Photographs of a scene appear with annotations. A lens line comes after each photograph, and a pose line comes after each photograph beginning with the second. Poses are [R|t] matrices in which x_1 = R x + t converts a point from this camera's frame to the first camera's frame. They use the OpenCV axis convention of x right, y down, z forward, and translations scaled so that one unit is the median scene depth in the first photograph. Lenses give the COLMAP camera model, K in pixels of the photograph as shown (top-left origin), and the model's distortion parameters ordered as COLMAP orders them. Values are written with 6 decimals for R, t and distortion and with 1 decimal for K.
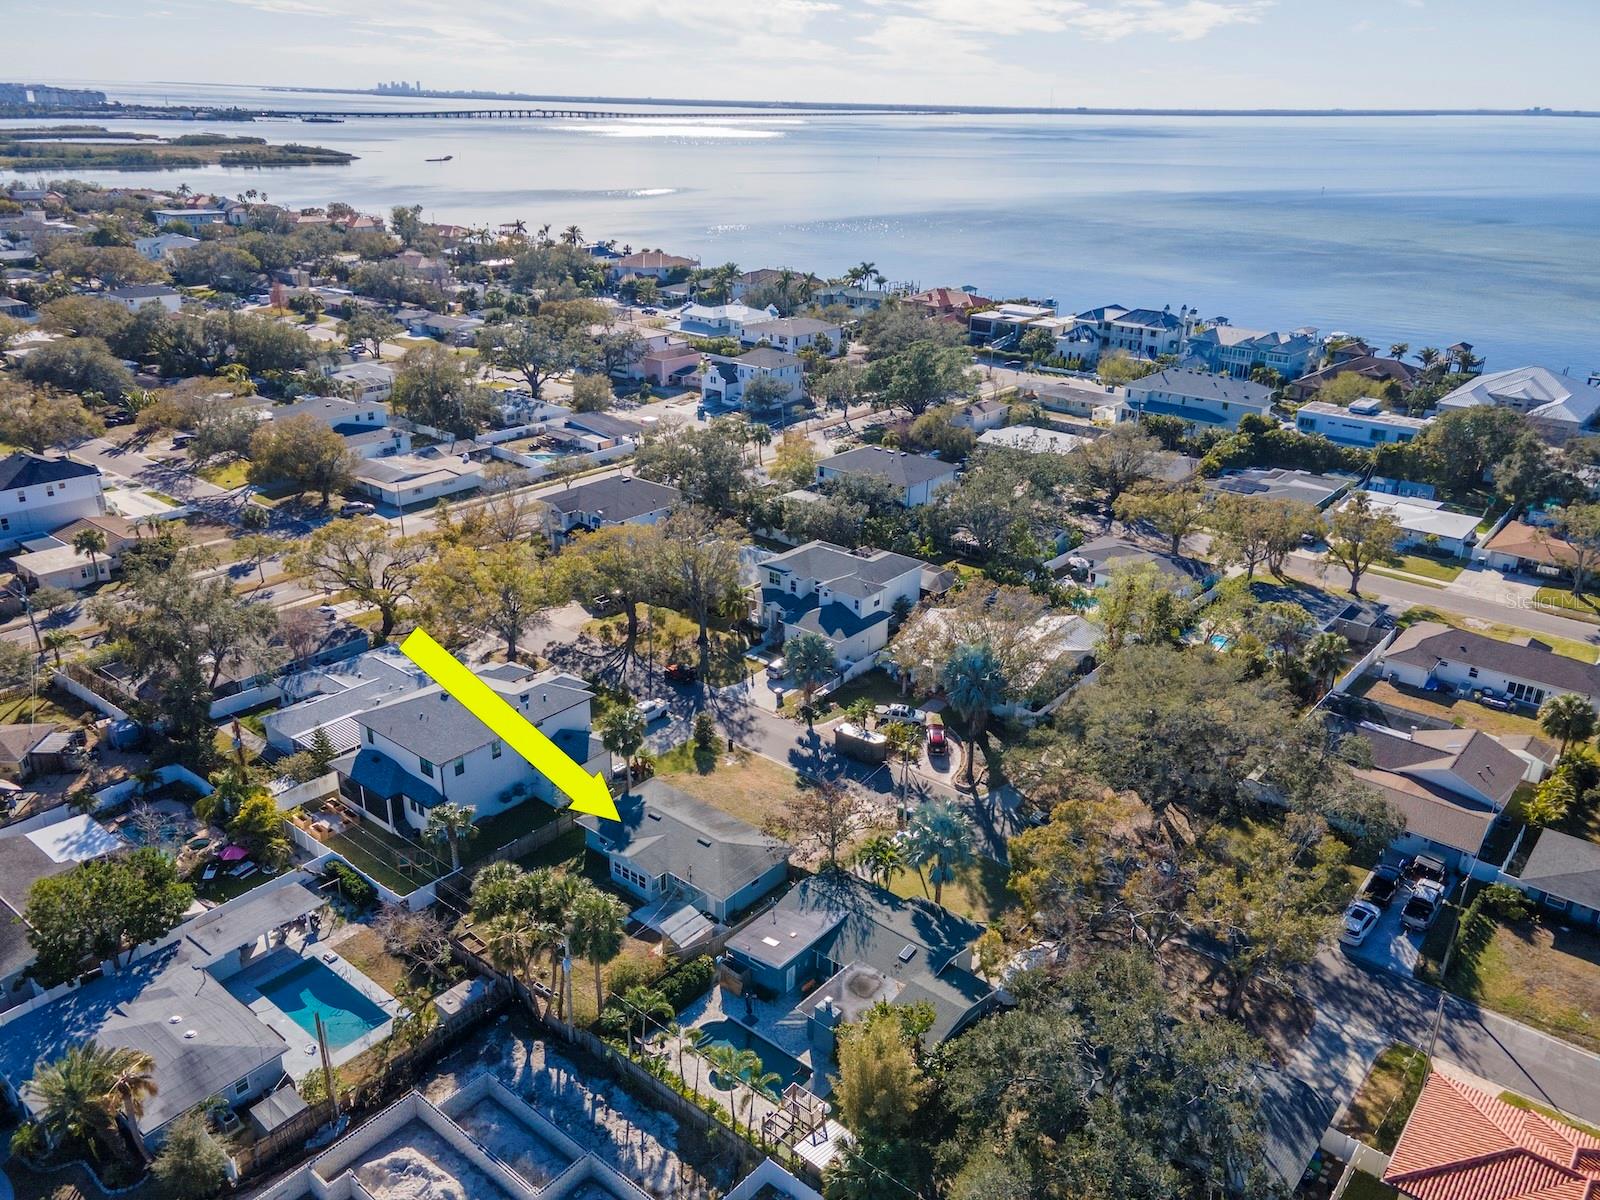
lens RADIAL K [[1147.9, 0, 814.8], [0, 1147.9, 596.8], [0, 0, 1]] dist [0.058557, 0.003014]
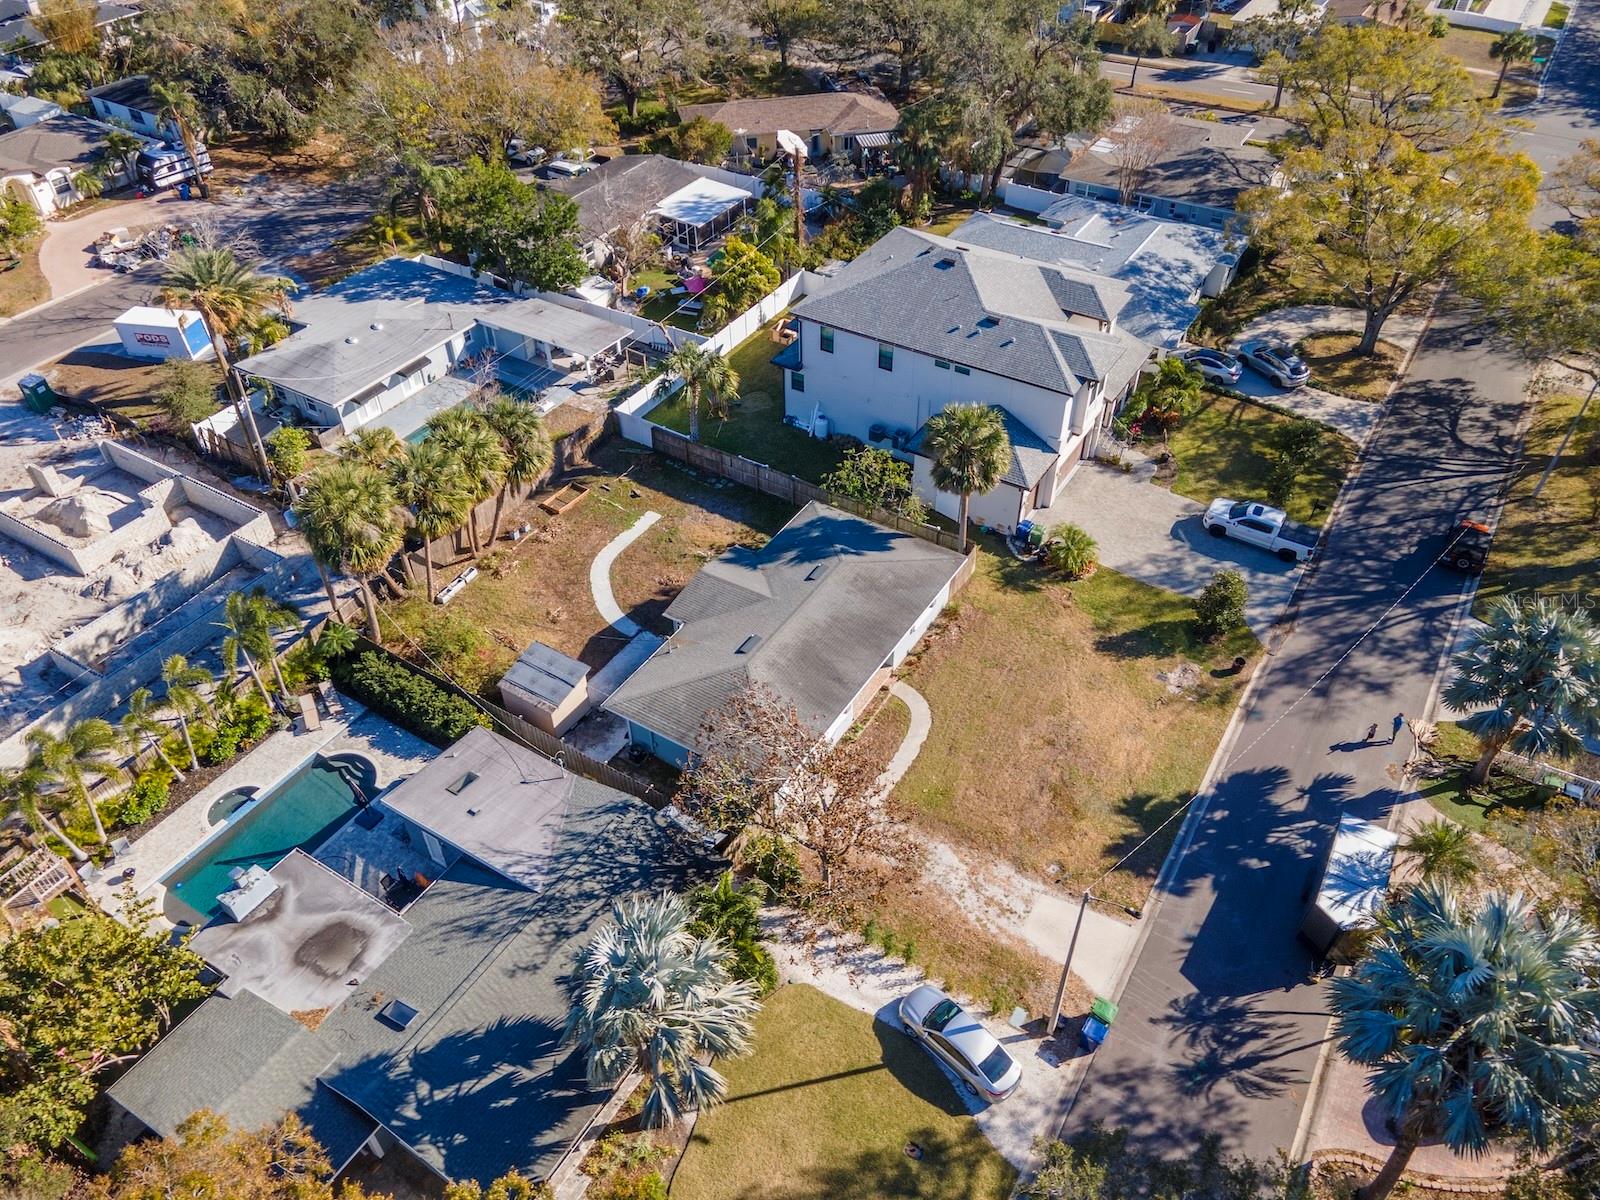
lens RADIAL K [[1147.9, 0, 814.8], [0, 1147.9, 596.8], [0, 0, 1]] dist [0.058557, 0.003014]
pose [[0.143061, 0.644699, -0.750931, 0.246095], [-0.370239, 0.738507, 0.563498, -0.099746], [0.917854, 0.197409, 0.344344, 0.681630]]
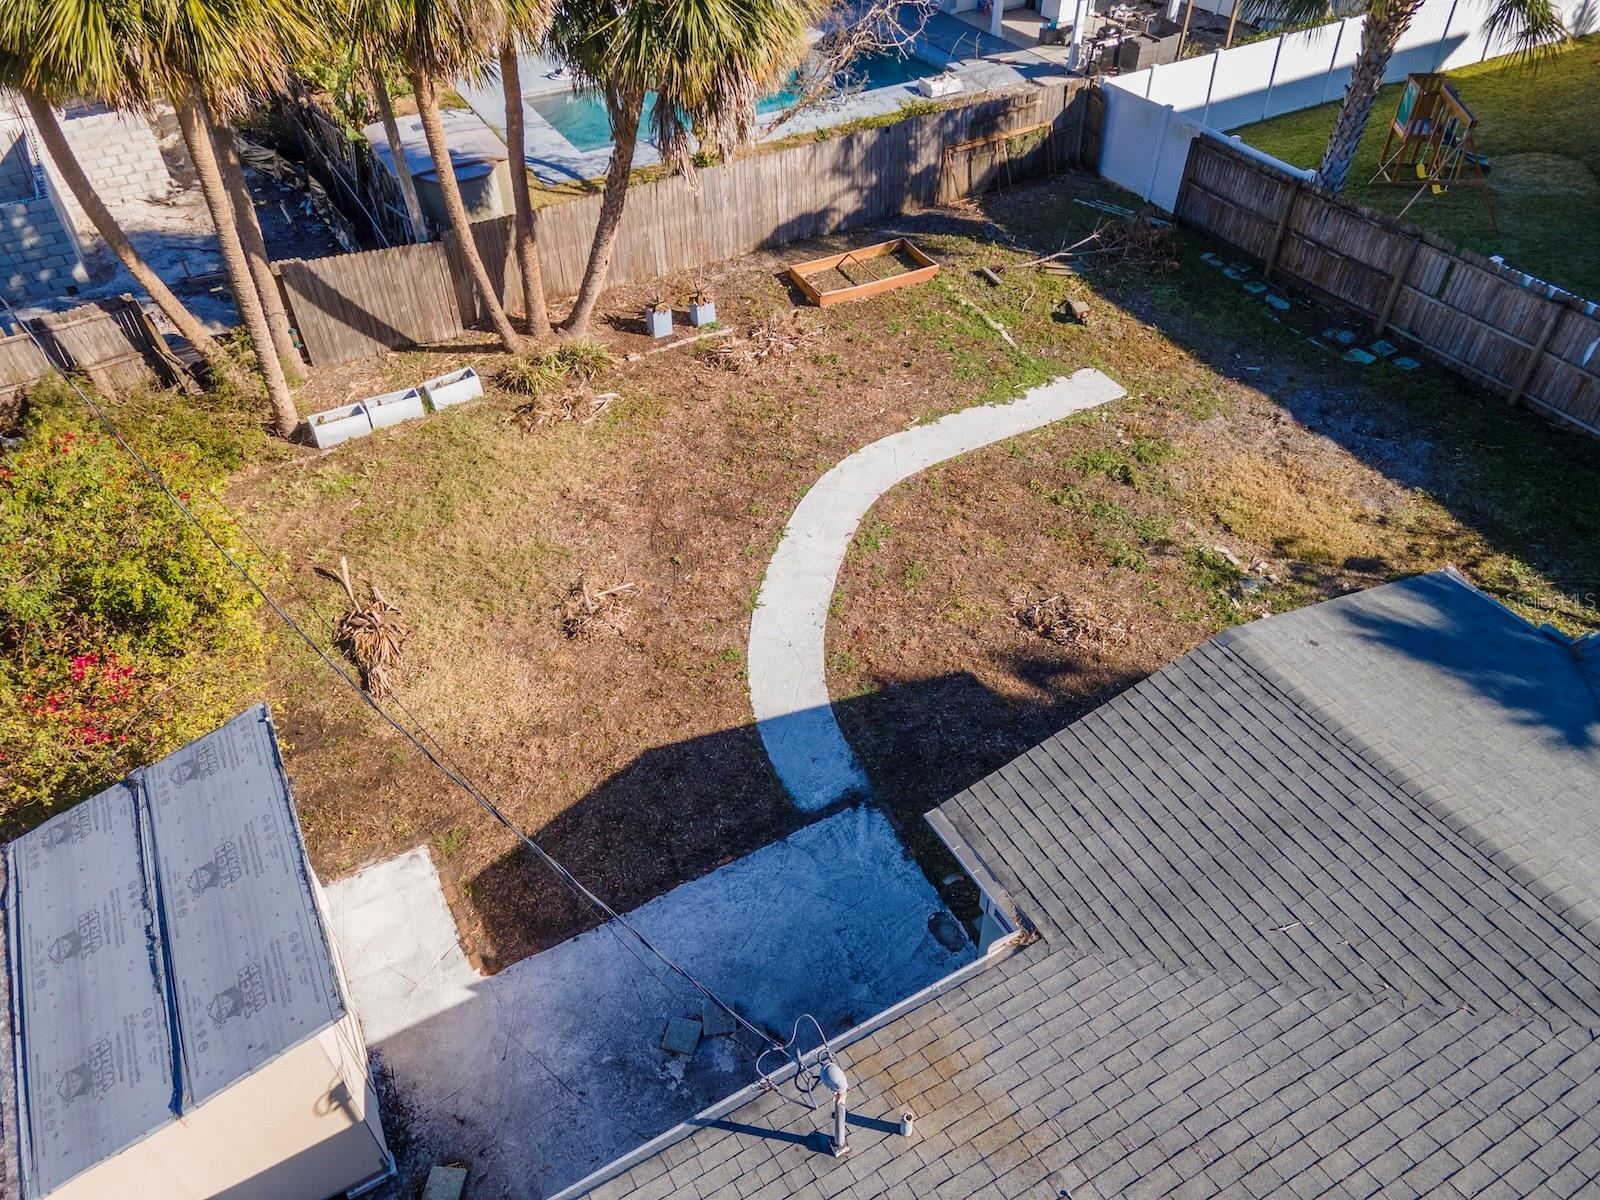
lens RADIAL K [[1147.9, 0, 814.8], [0, 1147.9, 596.8], [0, 0, 1]] dist [0.058557, 0.003014]
pose [[-0.352895, 0.620195, -0.700588, -0.062669], [-0.353705, 0.604774, 0.713541, 0.130620], [0.866232, 0.499607, 0.005945, 0.773087]]
